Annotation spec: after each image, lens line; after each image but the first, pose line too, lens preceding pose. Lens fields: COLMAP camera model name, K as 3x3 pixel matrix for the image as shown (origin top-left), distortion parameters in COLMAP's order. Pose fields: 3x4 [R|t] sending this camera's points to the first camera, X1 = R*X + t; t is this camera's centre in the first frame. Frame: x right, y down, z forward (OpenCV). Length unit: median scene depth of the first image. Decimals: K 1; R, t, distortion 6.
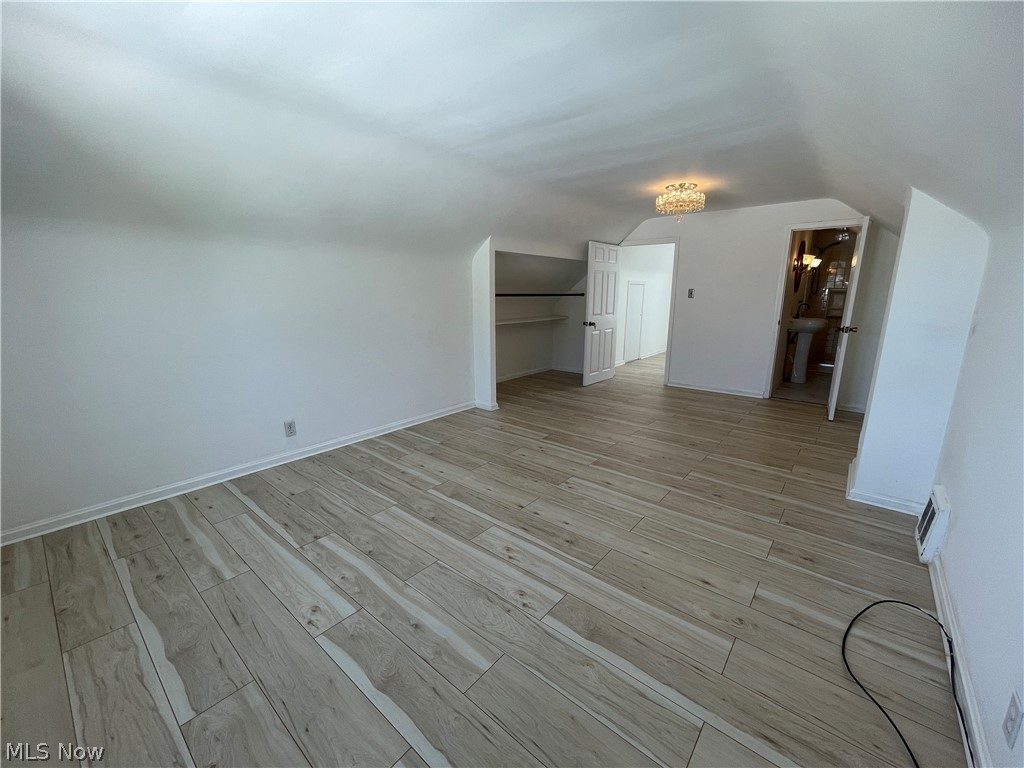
lens RADIAL K [[416.4, 0, 512.8], [0, 416.4, 382.5], [0, 0, 1]] dist [-0.002428, 0.000058]
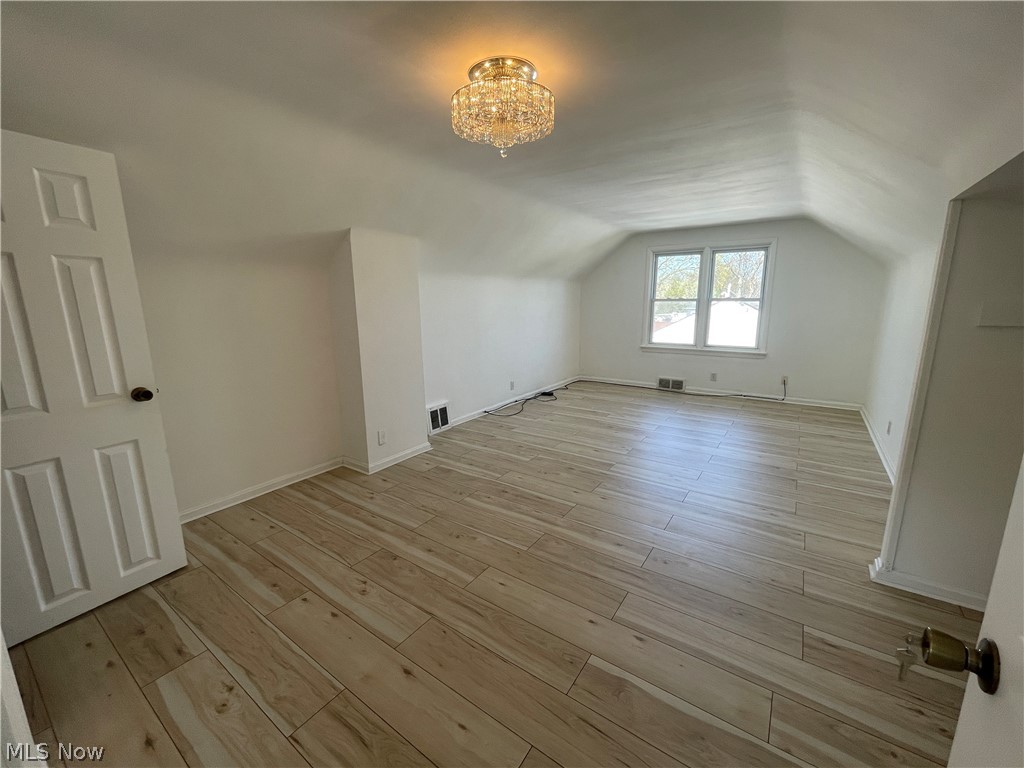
lens RADIAL K [[416.4, 0, 512.1], [0, 416.4, 385.5], [0, 0, 1]] dist [-0.002428, 0.000058]
pose [[-0.996210, 0.024411, -0.083484, 0.529574], [-0.011822, 0.912905, 0.408000, -0.419827], [0.086173, 0.407440, -0.909157, 1.842933]]
